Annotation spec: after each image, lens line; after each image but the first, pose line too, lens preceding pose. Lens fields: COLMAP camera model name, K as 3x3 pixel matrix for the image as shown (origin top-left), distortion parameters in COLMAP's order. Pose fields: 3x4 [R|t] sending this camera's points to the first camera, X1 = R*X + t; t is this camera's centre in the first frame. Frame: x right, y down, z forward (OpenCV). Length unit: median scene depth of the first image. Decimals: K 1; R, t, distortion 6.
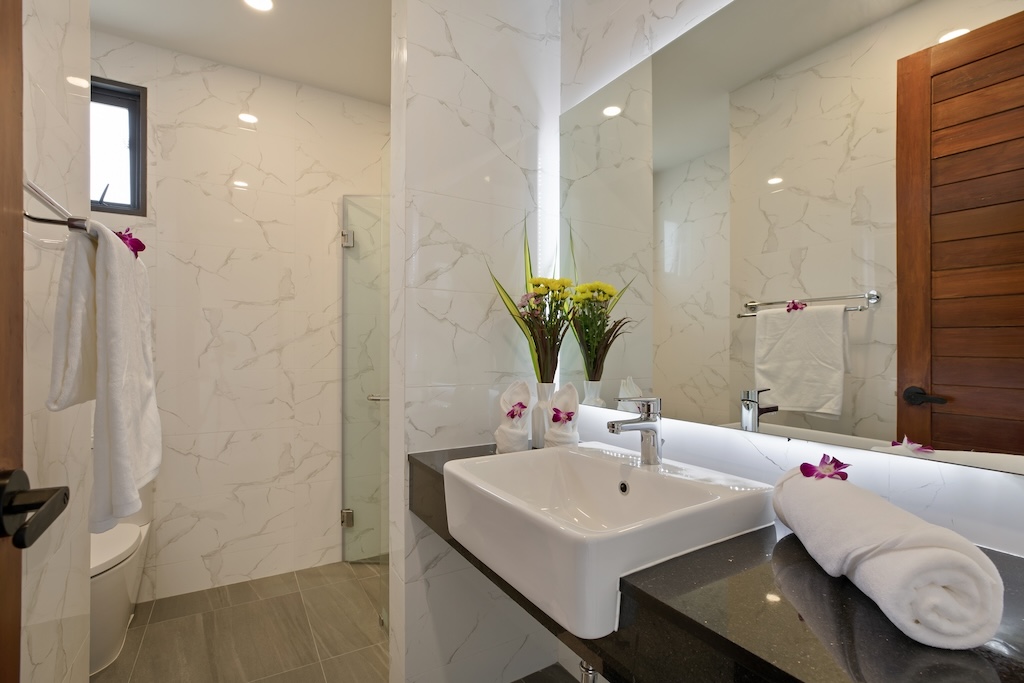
lens RADIAL K [[476.9, 0, 515.8], [0, 476.9, 344.1], [0, 0, 1]] dist [-0.029507, 0.005638]
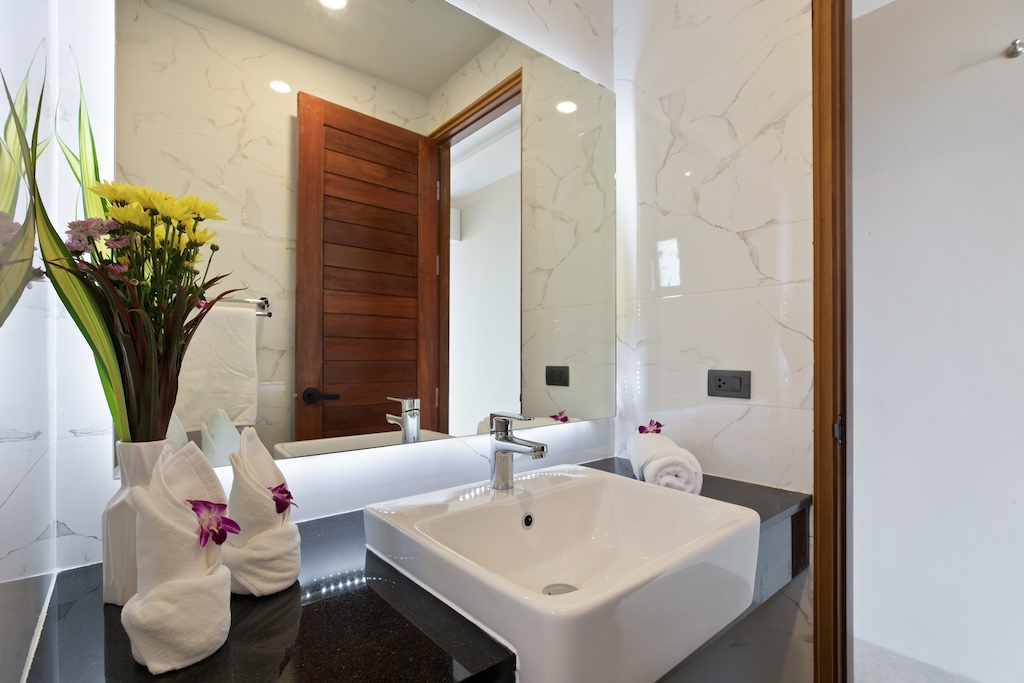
lens RADIAL K [[476.9, 0, 516.3], [0, 476.9, 350.5], [0, 0, 1]] dist [-0.029507, 0.005638]
pose [[-0.138583, 0.002261, 0.990348, -0.359985], [-0.006482, 0.999974, -0.003190, 0.000353], [-0.990330, -0.006862, -0.138565, 0.672067]]
